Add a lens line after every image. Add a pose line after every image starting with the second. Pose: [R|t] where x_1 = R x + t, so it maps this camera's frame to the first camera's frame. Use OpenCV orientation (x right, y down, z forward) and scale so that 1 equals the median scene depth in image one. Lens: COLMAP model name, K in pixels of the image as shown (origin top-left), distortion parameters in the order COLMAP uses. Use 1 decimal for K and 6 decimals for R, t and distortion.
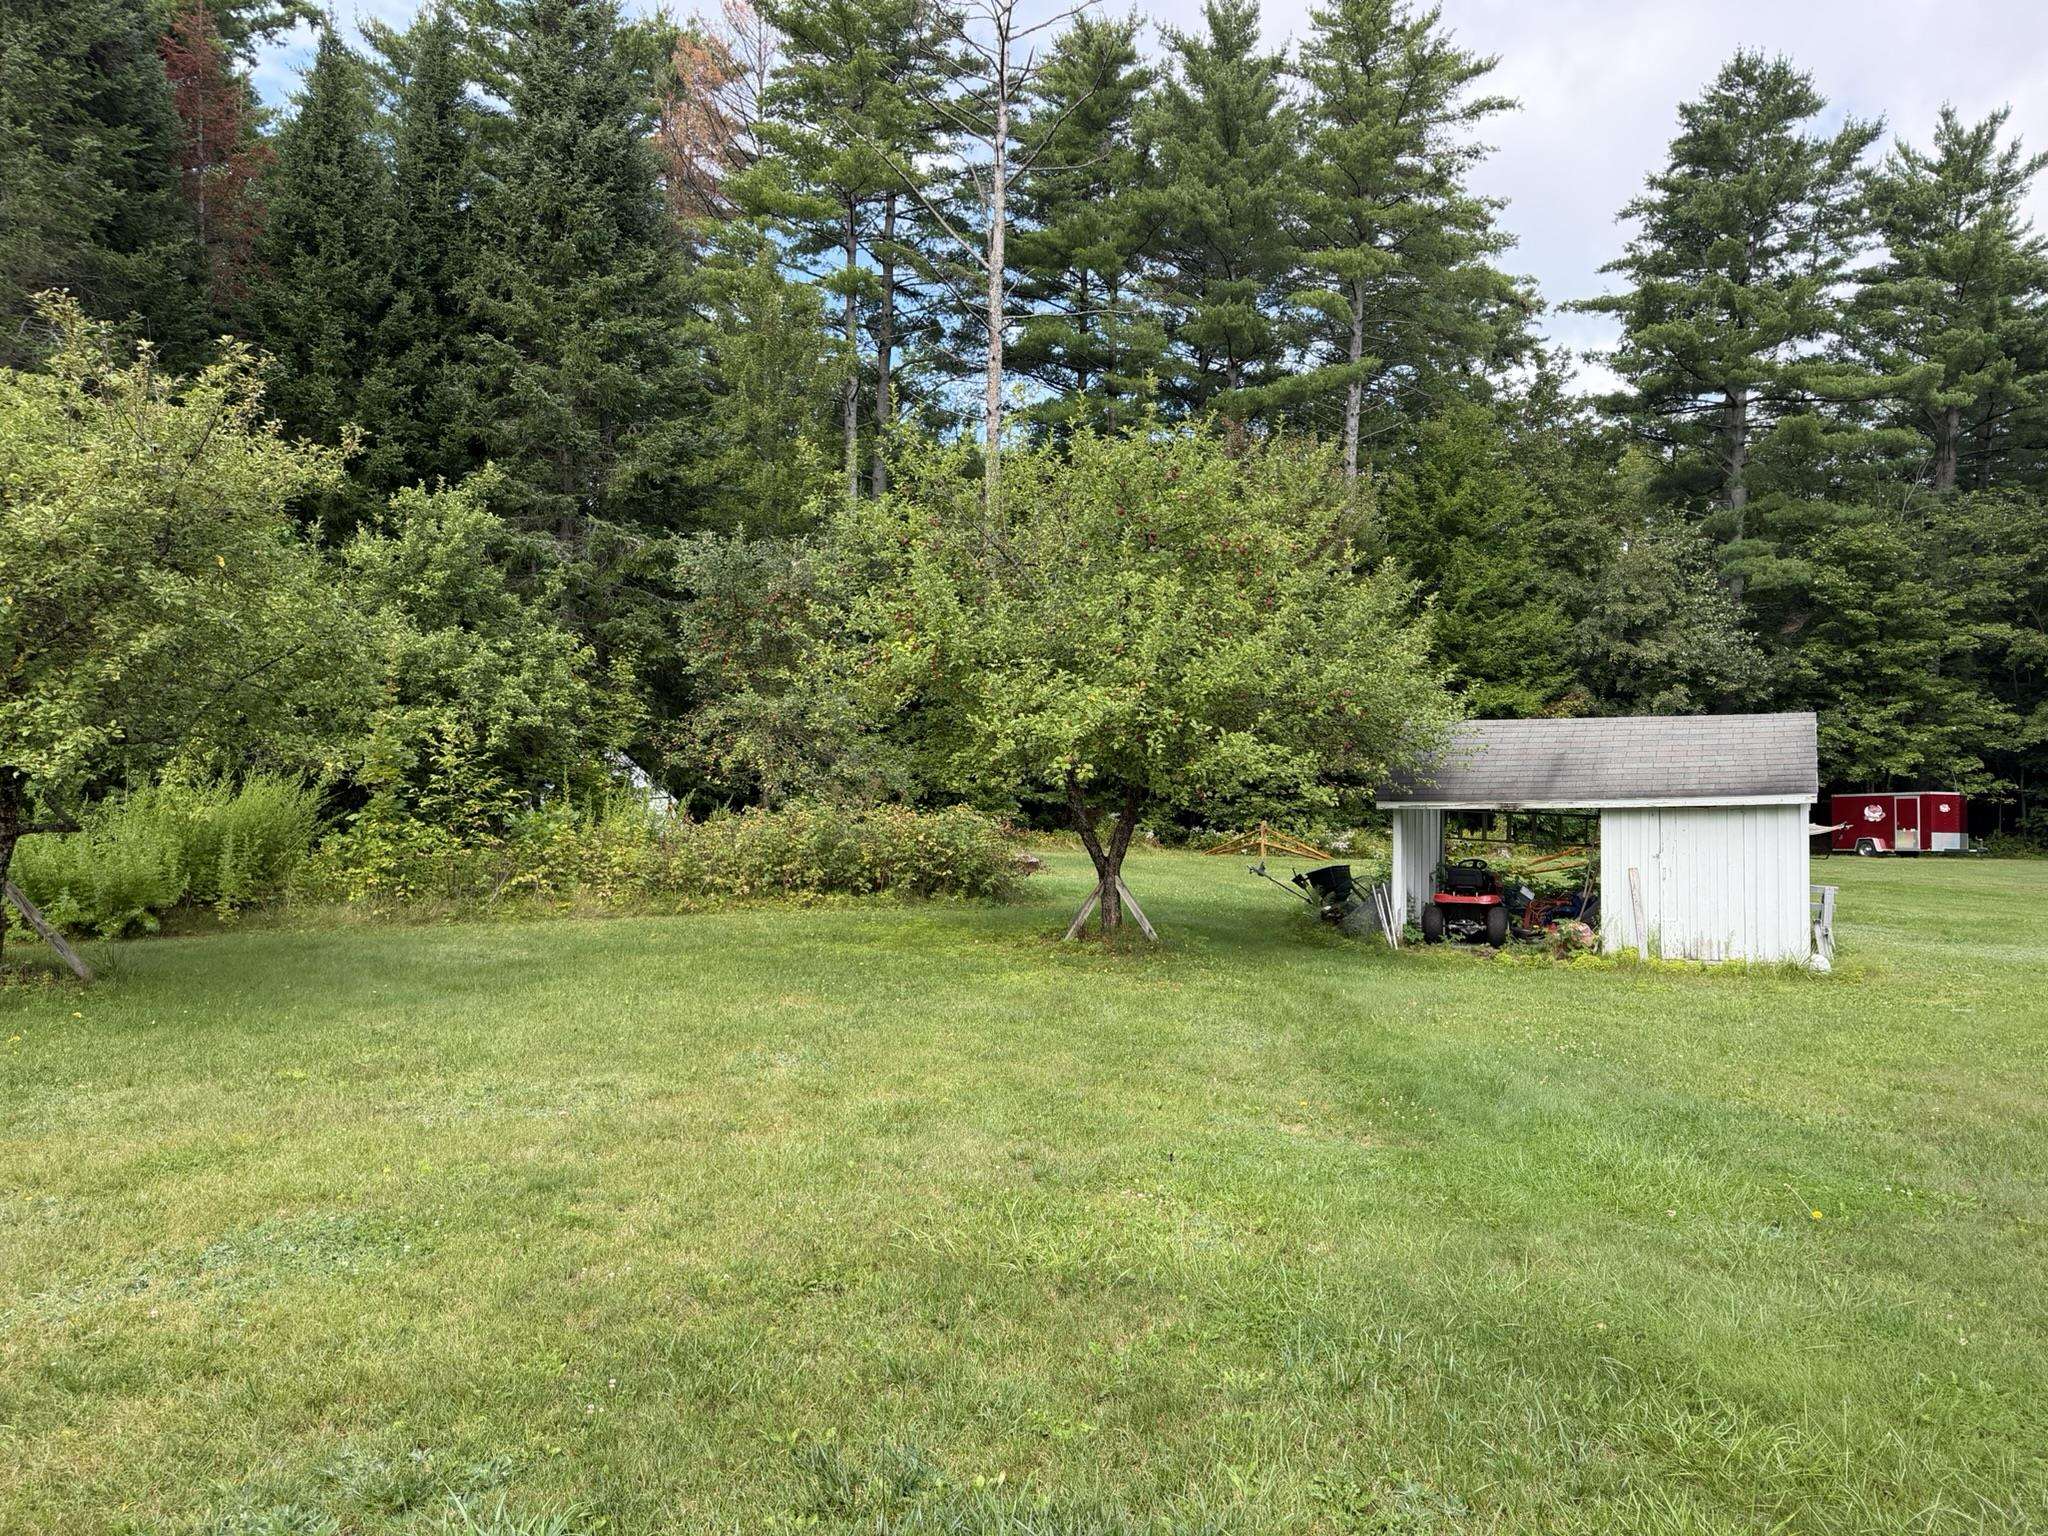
lens RADIAL K [[1442.6, 0, 1058.5], [0, 1442.6, 773.0], [0, 0, 1]] dist [-0.017464, 0.010118]
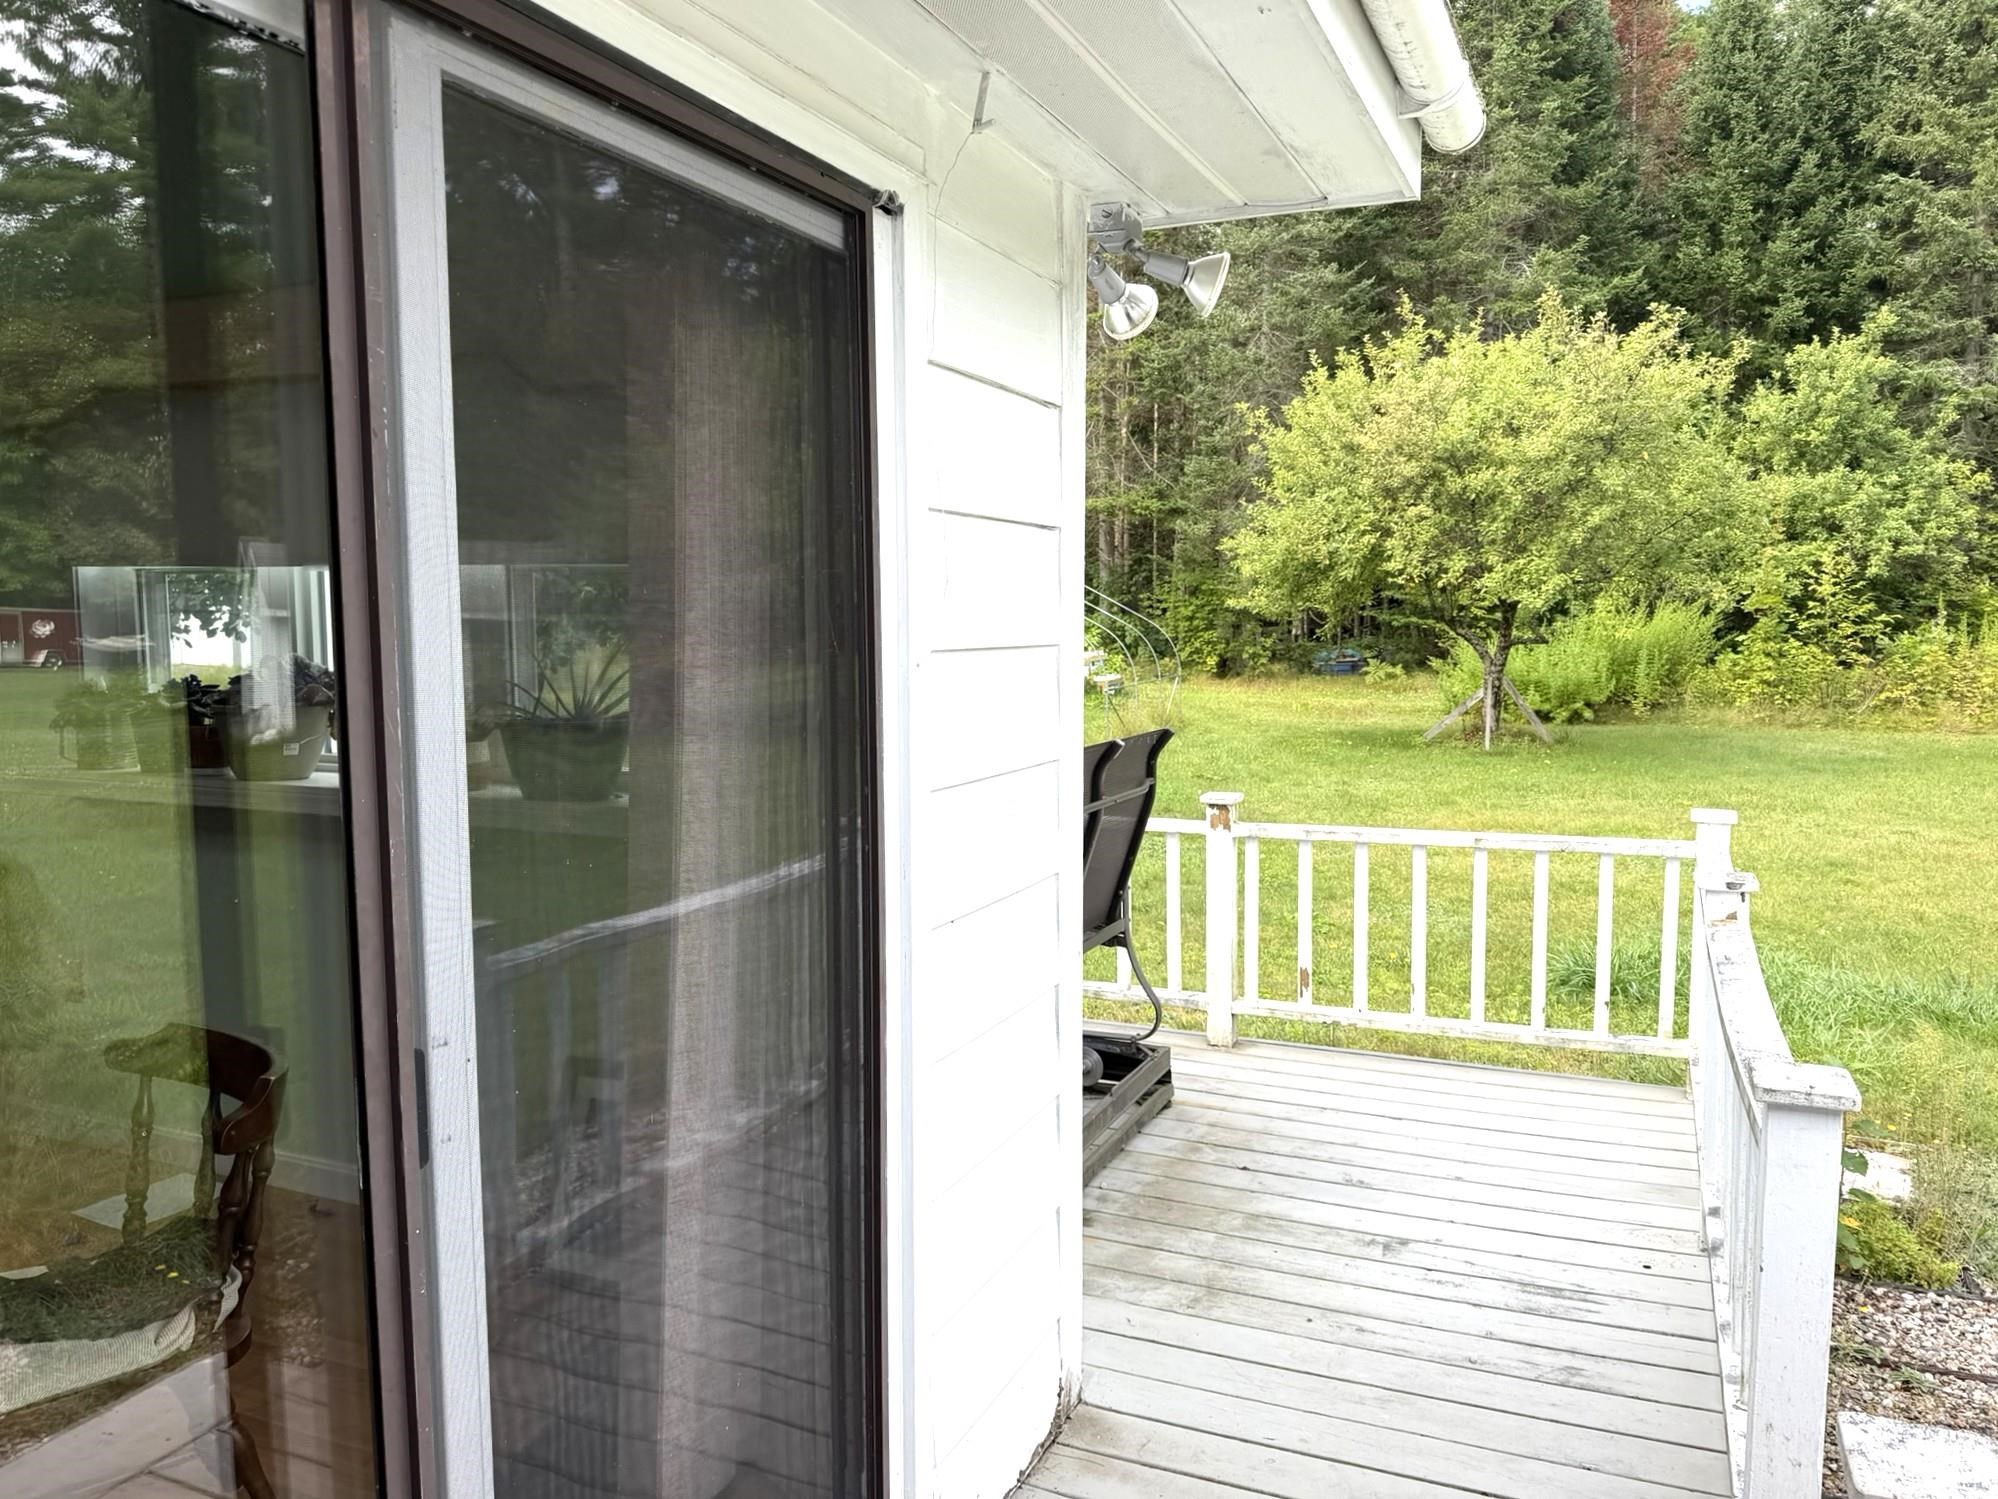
lens RADIAL K [[1407.4, 0, 1007.0], [0, 1407.4, 757.7], [0, 0, 1]] dist [-0.017464, 0.010118]
pose [[0.584058, 0.074241, -0.808310, 0.102891], [0.016039, 0.994559, 0.102937, -0.000243], [0.811553, -0.073086, 0.579689, -0.181797]]
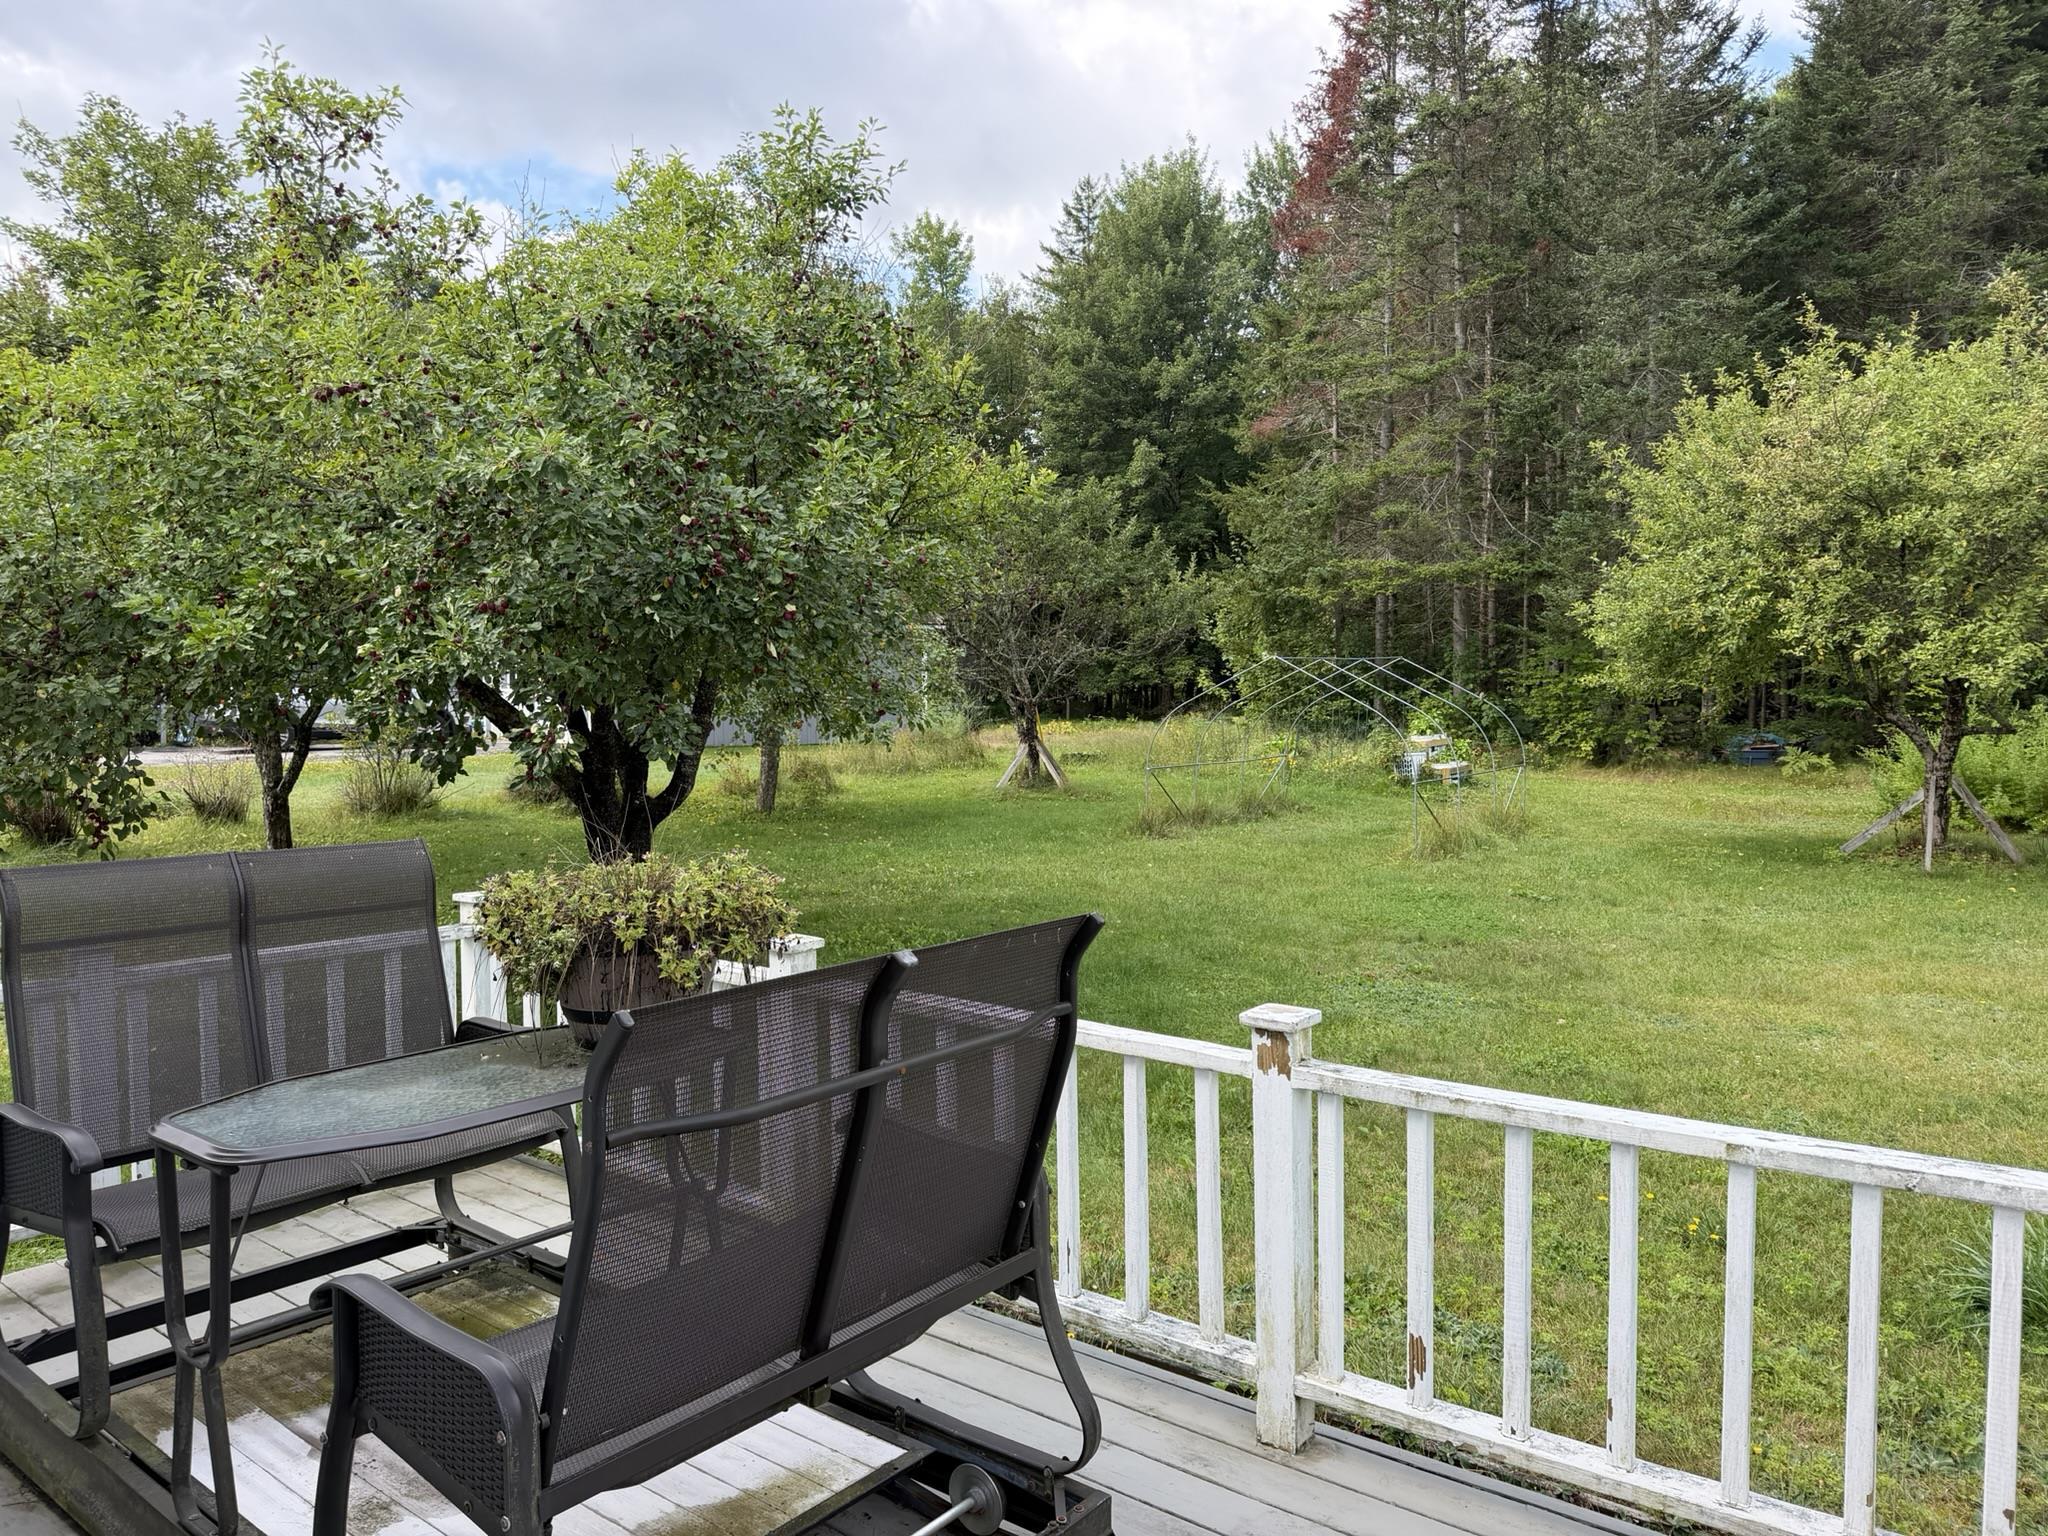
lens RADIAL K [[1442.6, 0, 1026.0], [0, 1442.6, 751.5], [0, 0, 1]] dist [-0.017464, 0.010118]
pose [[0.365724, 0.033612, -0.930116, 0.054204], [0.012060, 0.999093, 0.040846, -0.000809], [0.930645, -0.026155, 0.364986, -0.088927]]
